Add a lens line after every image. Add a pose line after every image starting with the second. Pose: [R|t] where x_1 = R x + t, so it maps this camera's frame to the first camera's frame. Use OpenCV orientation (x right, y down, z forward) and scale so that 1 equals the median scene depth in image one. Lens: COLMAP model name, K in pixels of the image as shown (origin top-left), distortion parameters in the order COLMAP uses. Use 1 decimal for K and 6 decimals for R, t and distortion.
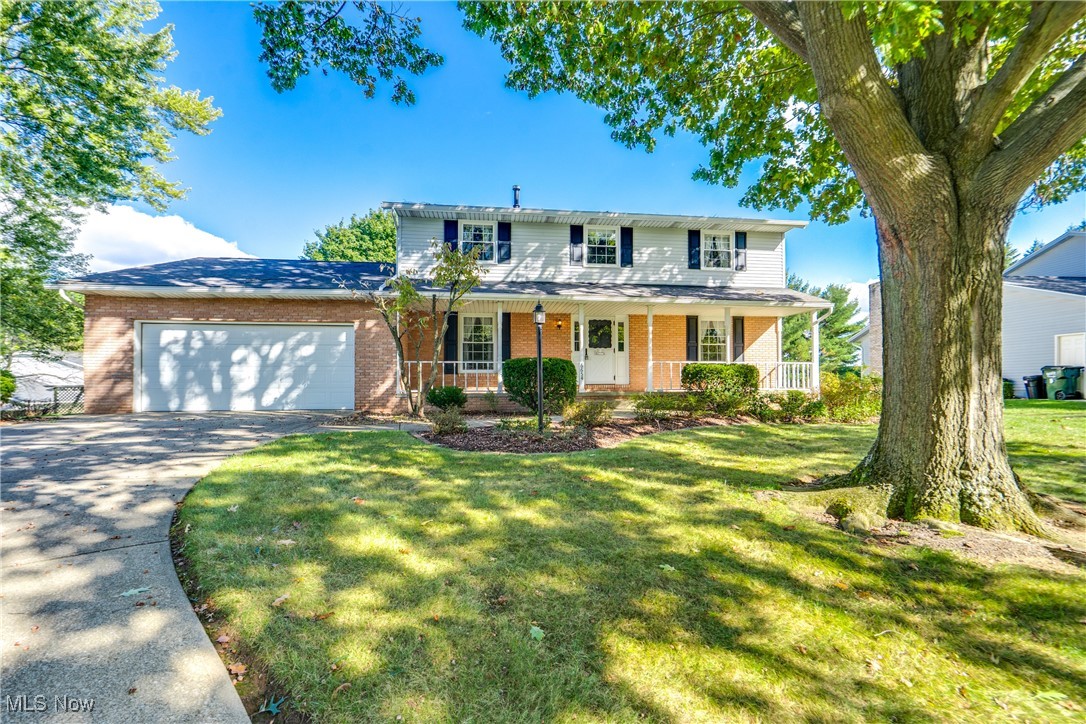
lens RADIAL K [[500.1, 0, 542.6], [0, 500.1, 369.1], [0, 0, 1]] dist [0.000306, 0.000331]
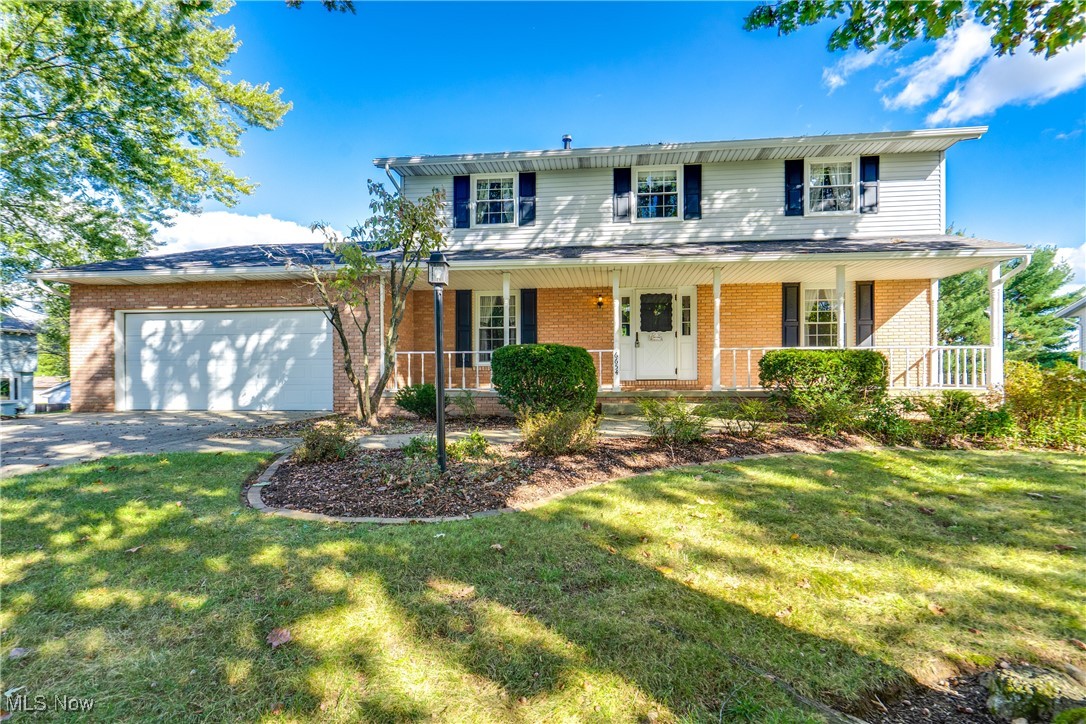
lens RADIAL K [[500.1, 0, 548.4], [0, 500.1, 371.2], [0, 0, 1]] dist [0.000306, 0.000331]
pose [[0.971160, -0.003610, -0.238401, 0.140481], [0.008868, 0.999740, 0.020985, 0.000342], [0.238263, -0.022494, 0.970940, 0.241111]]
